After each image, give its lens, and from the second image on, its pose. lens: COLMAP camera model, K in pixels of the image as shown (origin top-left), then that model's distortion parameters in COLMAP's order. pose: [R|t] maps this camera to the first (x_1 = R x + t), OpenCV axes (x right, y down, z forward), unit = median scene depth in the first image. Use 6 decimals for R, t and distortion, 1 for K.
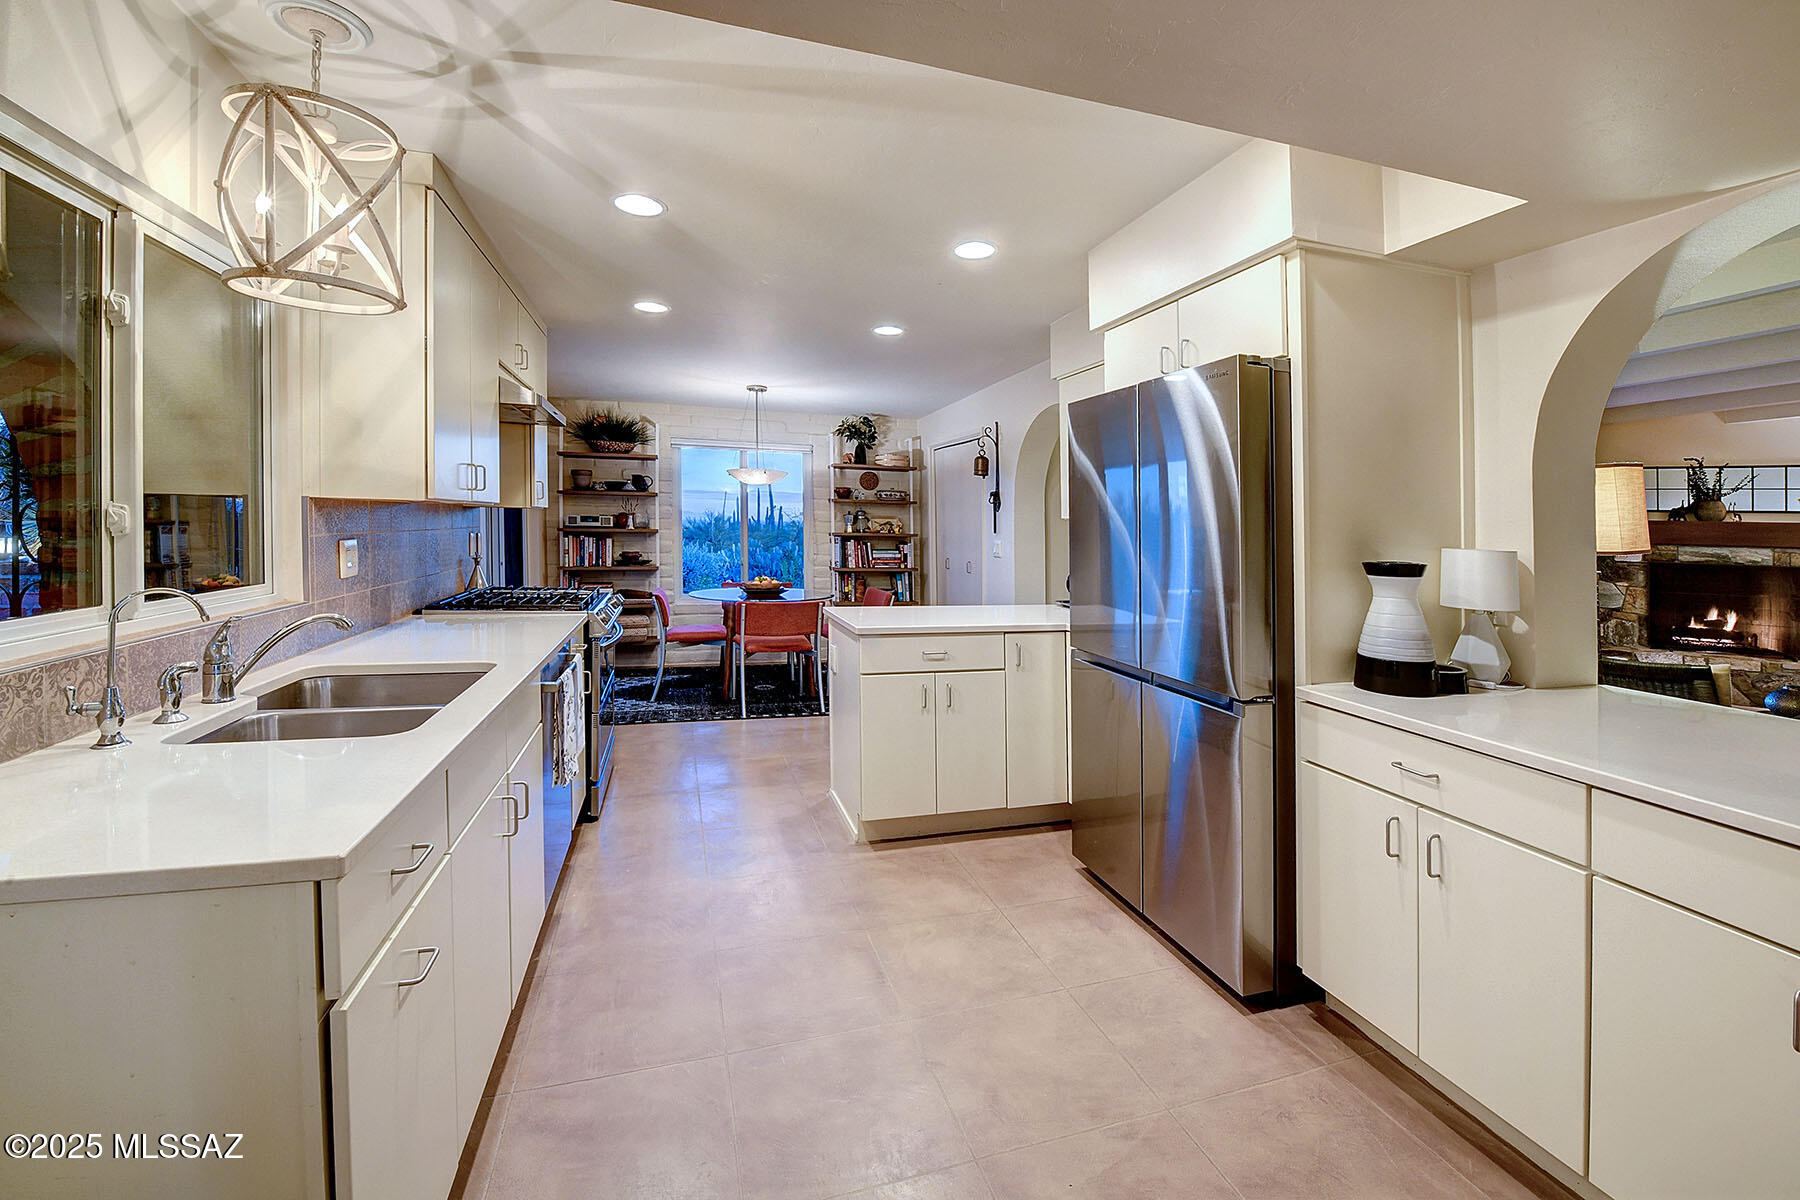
lens RADIAL K [[744.1, 0, 900.0], [0, 744.1, 600.0], [0, 0, 1]] dist [-0.000240, -0.000321]
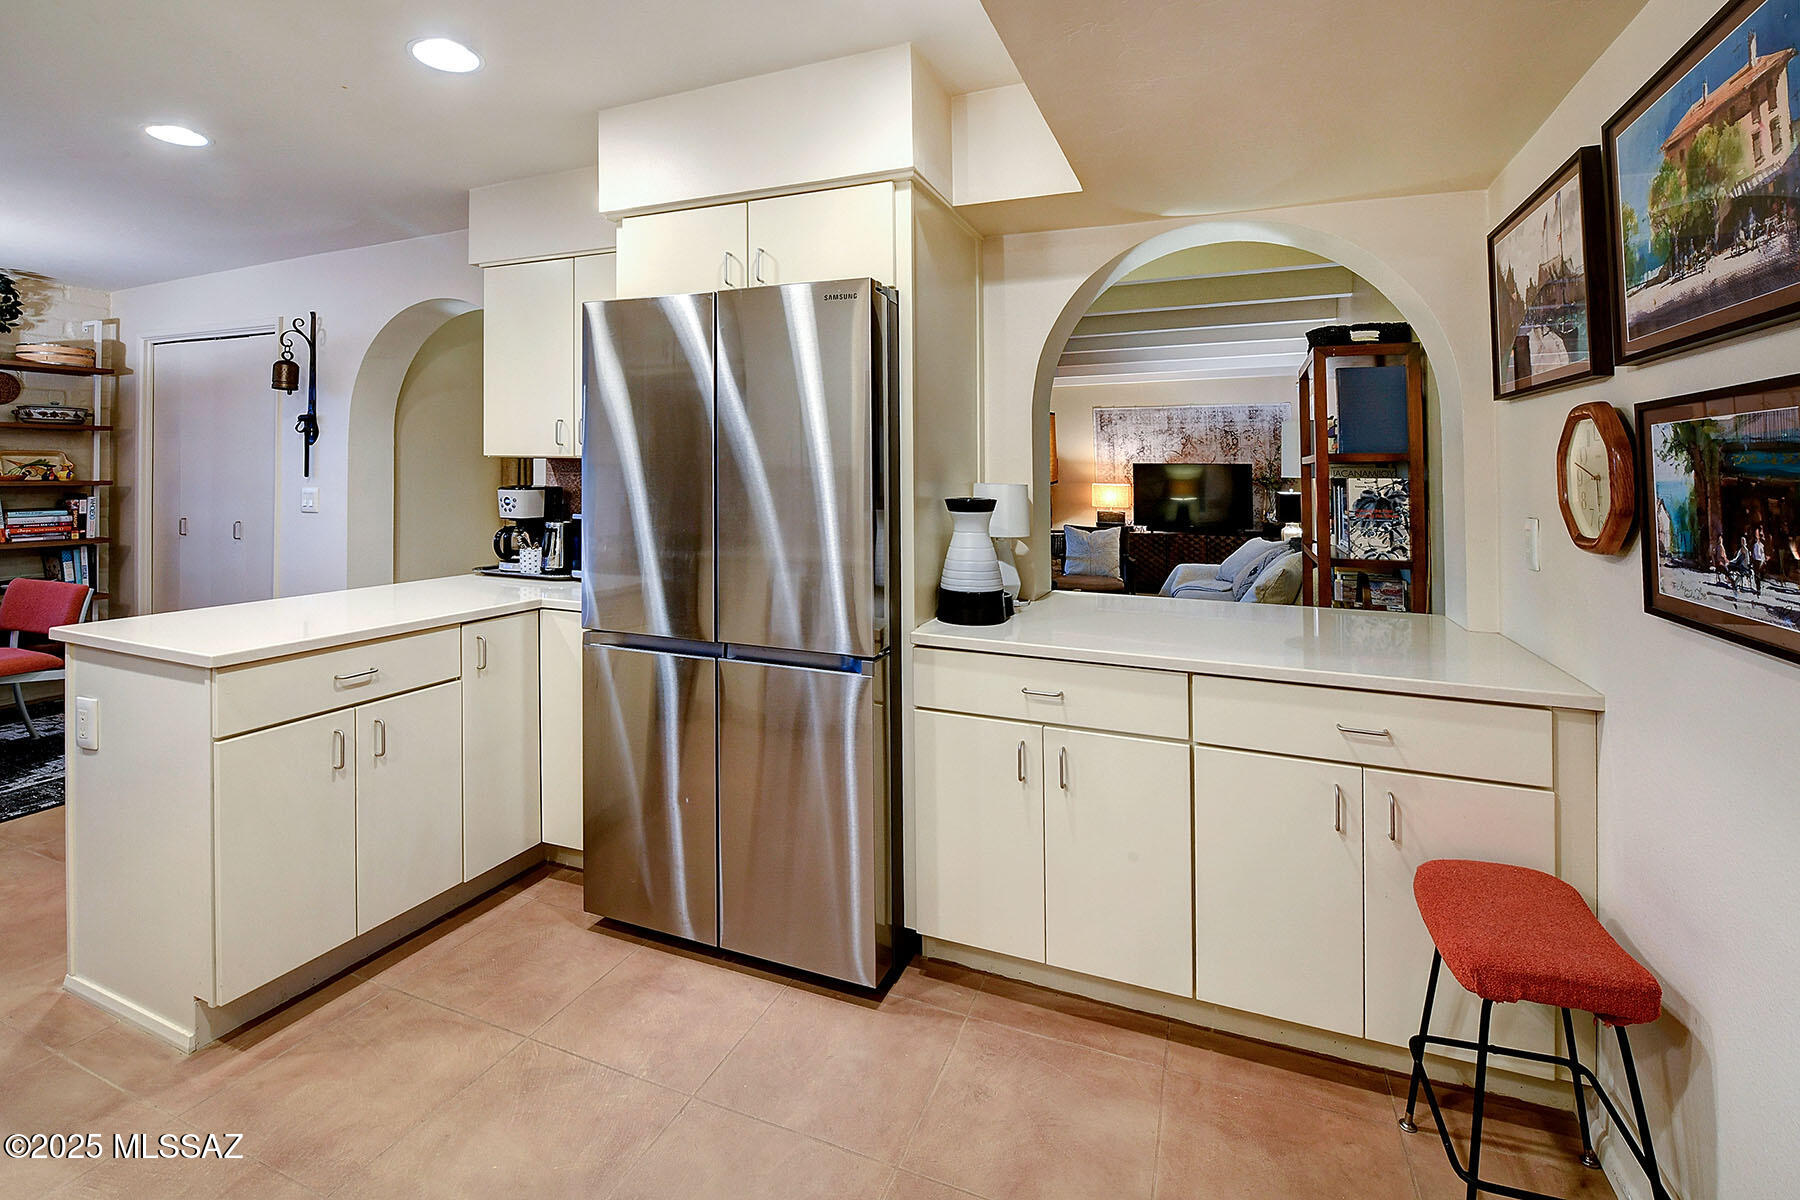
lens RADIAL K [[840.0, 0, 893.7], [0, 840.0, 490.3], [0, 0, 1]] dist [0.000354, -0.008392]
pose [[0.639976, -0.036550, 0.767525, -0.228784], [0.084581, 0.996149, -0.023088, -0.031696], [-0.763726, 0.079694, 0.640603, 0.239025]]
